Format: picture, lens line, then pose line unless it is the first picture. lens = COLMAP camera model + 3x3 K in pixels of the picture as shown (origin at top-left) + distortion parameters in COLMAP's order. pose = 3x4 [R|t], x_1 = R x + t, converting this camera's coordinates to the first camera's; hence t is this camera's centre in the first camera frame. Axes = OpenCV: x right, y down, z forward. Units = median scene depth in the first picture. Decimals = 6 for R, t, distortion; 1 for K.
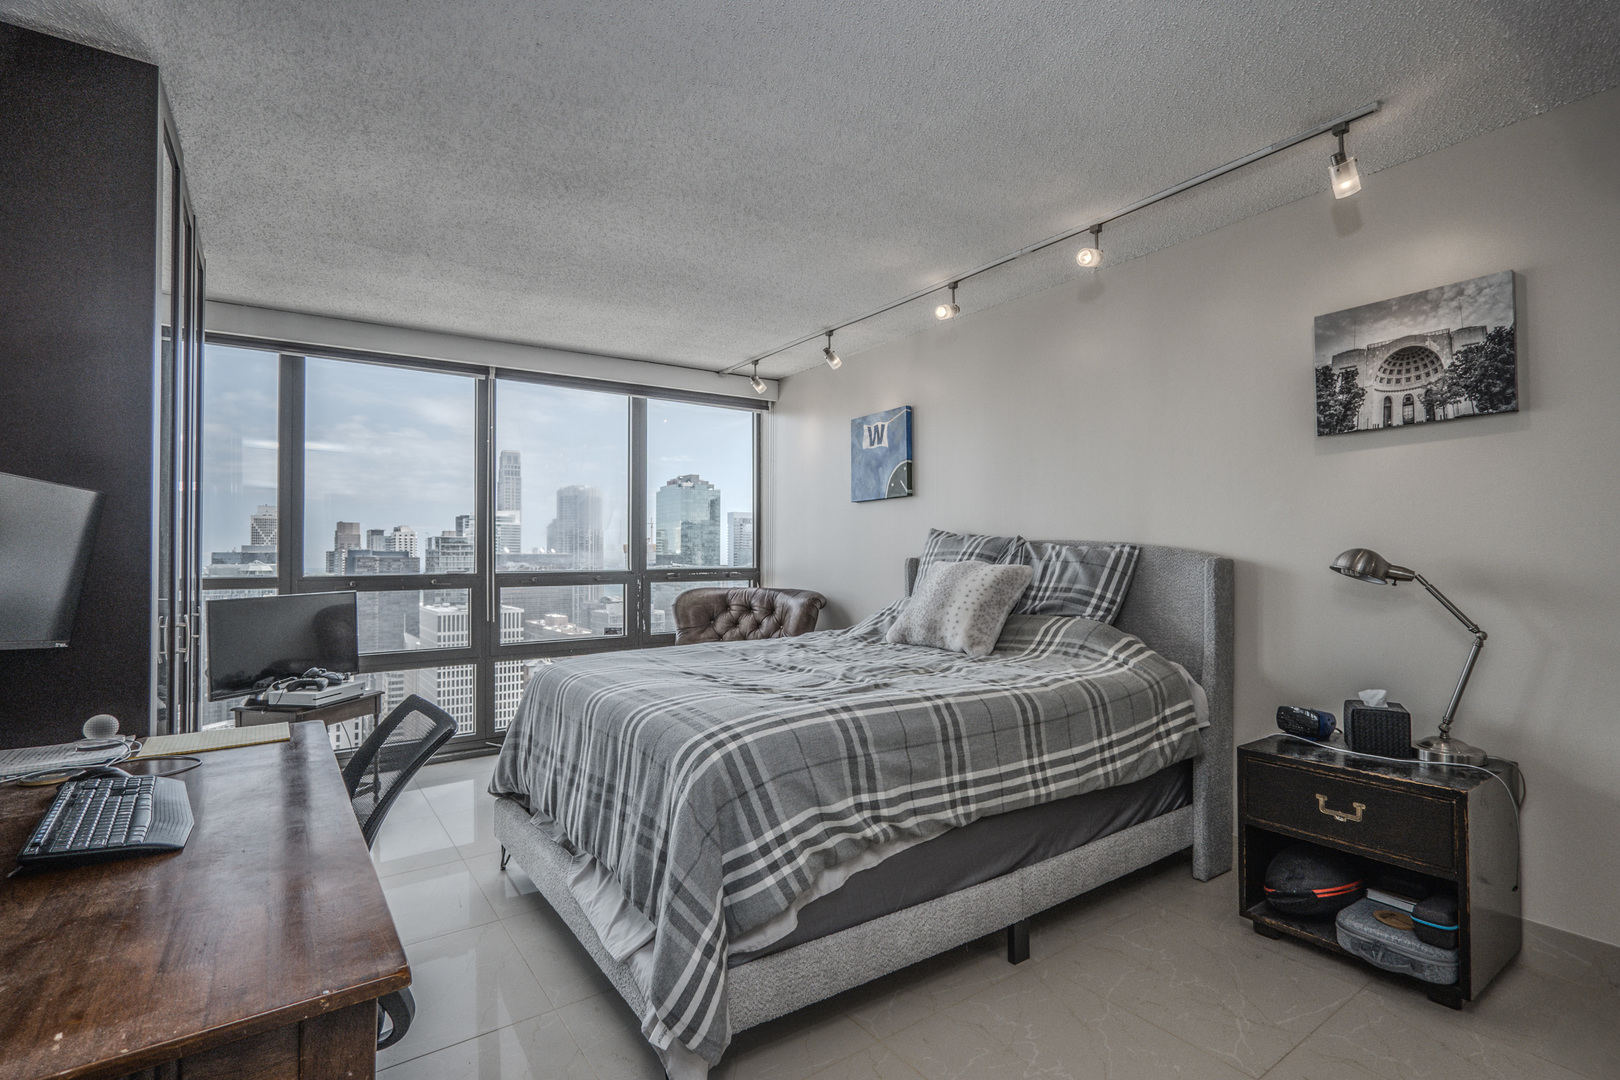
lens RADIAL K [[759.0, 0, 810.7], [0, 759.0, 550.8], [0, 0, 1]] dist [-0.000475, 0.002022]
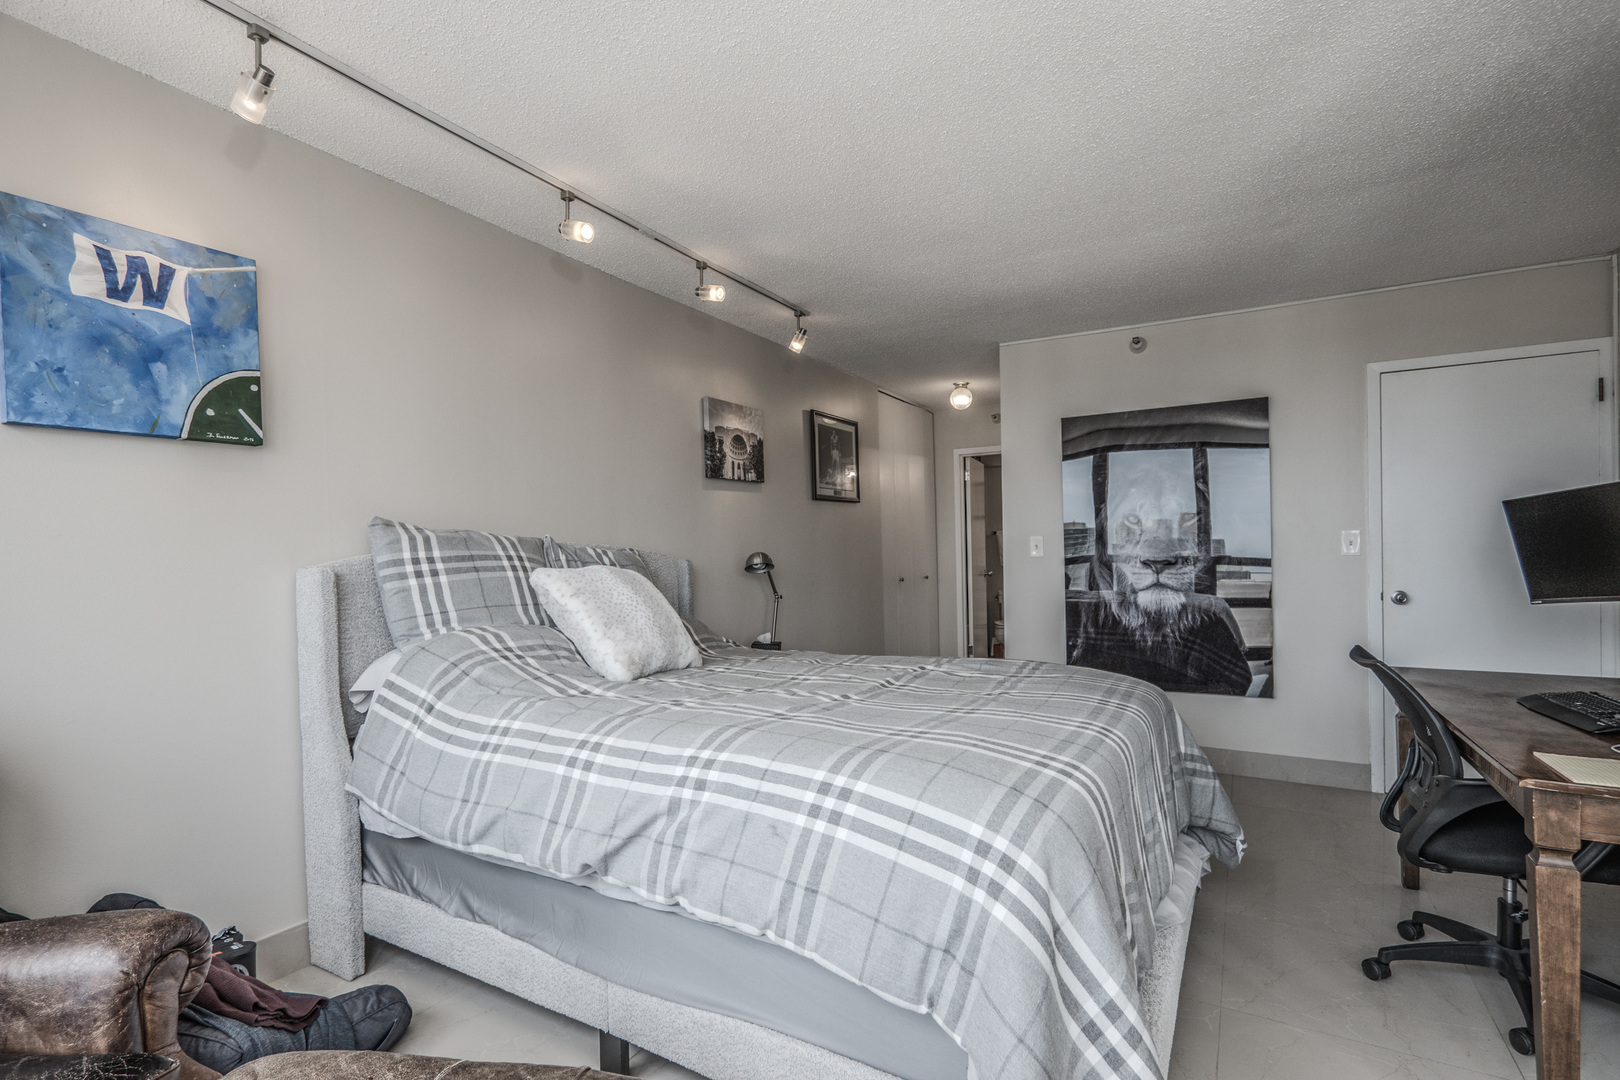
lens RADIAL K [[759.0, 0, 807.4], [0, 759.0, 553.0], [0, 0, 1]] dist [-0.000475, 0.002022]
pose [[-0.395578, 0.012869, 0.918342, -0.798808], [0.011051, 0.999896, -0.009251, 0.012351], [-0.918366, 0.006489, -0.395679, 1.480926]]
